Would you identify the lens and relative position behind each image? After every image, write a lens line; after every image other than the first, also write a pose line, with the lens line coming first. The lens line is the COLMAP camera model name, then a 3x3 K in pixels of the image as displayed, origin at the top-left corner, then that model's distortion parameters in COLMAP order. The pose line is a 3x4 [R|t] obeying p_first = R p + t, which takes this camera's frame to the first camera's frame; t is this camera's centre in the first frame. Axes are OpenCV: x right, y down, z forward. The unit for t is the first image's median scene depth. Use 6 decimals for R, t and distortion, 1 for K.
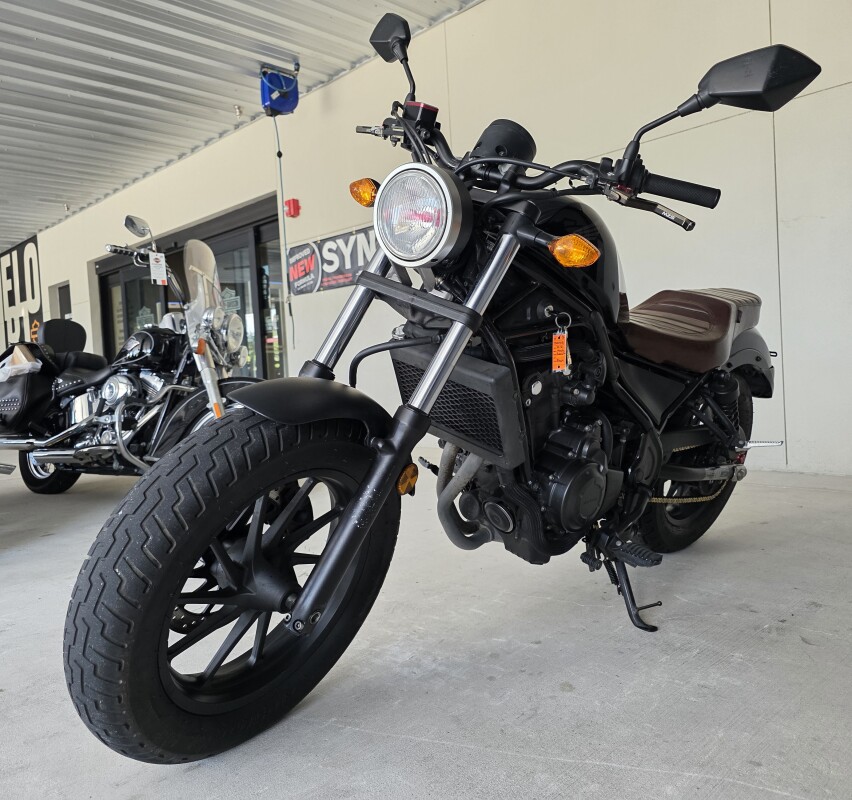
lens RADIAL K [[680.8, 0, 427.7], [0, 680.8, 384.9], [0, 0, 1]] dist [-0.017305, -0.011887]
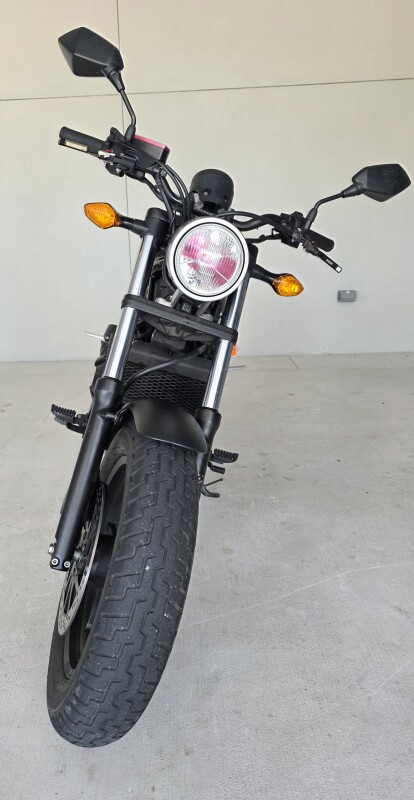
lens RADIAL K [[508.1, 0, 207.0], [0, 508.1, 400.0], [0, 0, 1]] dist [-0.000765, -0.001430]
pose [[0.746379, -0.166430, 0.644375, -0.548774], [0.022212, 0.973917, 0.225816, -0.170999], [-0.665150, -0.154232, 0.730608, 0.223009]]
